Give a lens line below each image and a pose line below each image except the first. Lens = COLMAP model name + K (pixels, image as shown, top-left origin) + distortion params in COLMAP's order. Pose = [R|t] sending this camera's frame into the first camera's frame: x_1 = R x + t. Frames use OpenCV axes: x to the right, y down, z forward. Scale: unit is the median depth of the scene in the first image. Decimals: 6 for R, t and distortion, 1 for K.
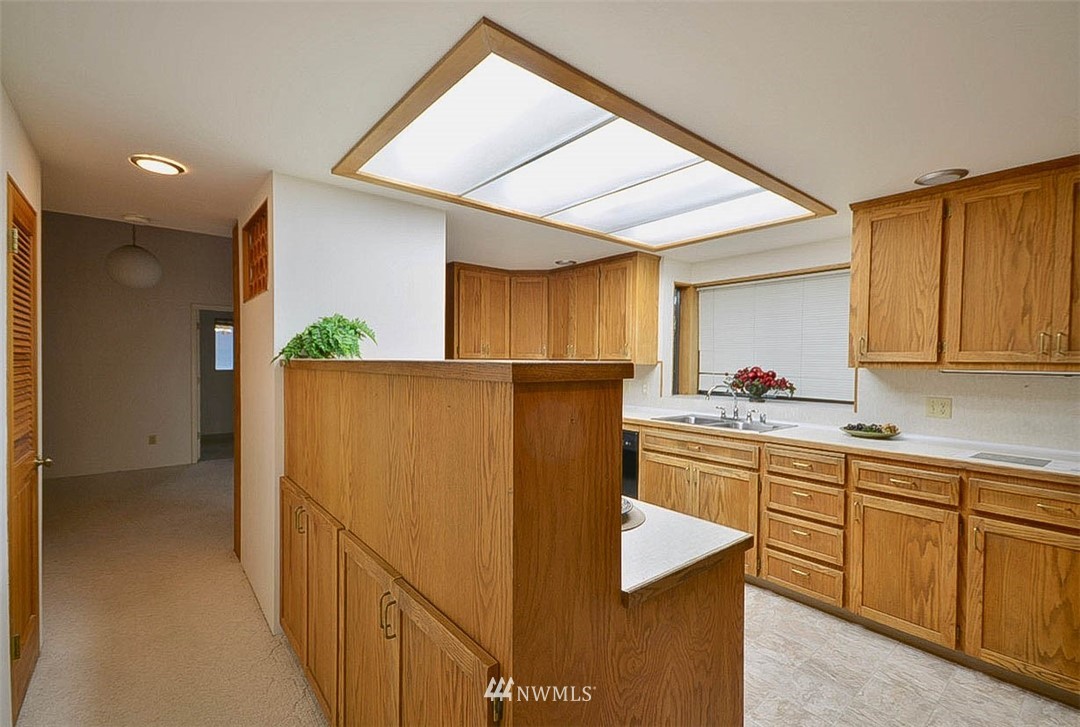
lens RADIAL K [[480.7, 0, 534.8], [0, 480.7, 370.5], [0, 0, 1]] dist [0.002348, 0.001809]
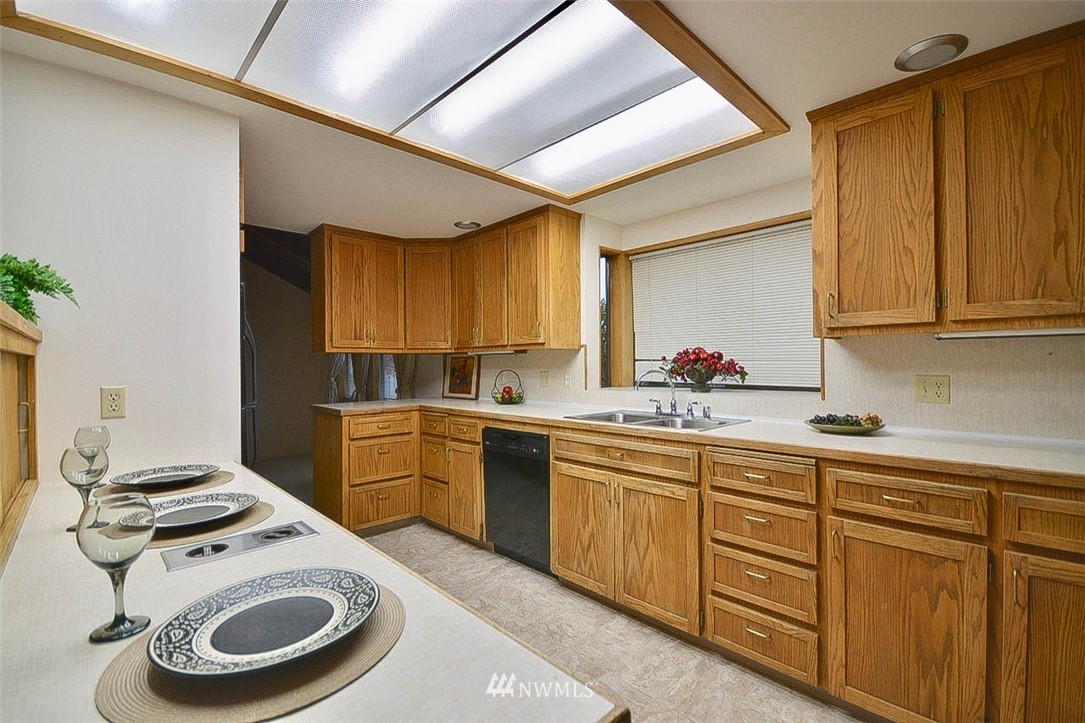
lens RADIAL K [[478.3, 0, 542.4], [0, 478.3, 363.0], [0, 0, 1]] dist [-0.013589, -0.002871]
pose [[0.996271, -0.018702, 0.084224, 0.189489], [0.020731, 0.999514, -0.023277, 0.041704], [-0.083748, 0.024936, 0.996175, 0.331821]]
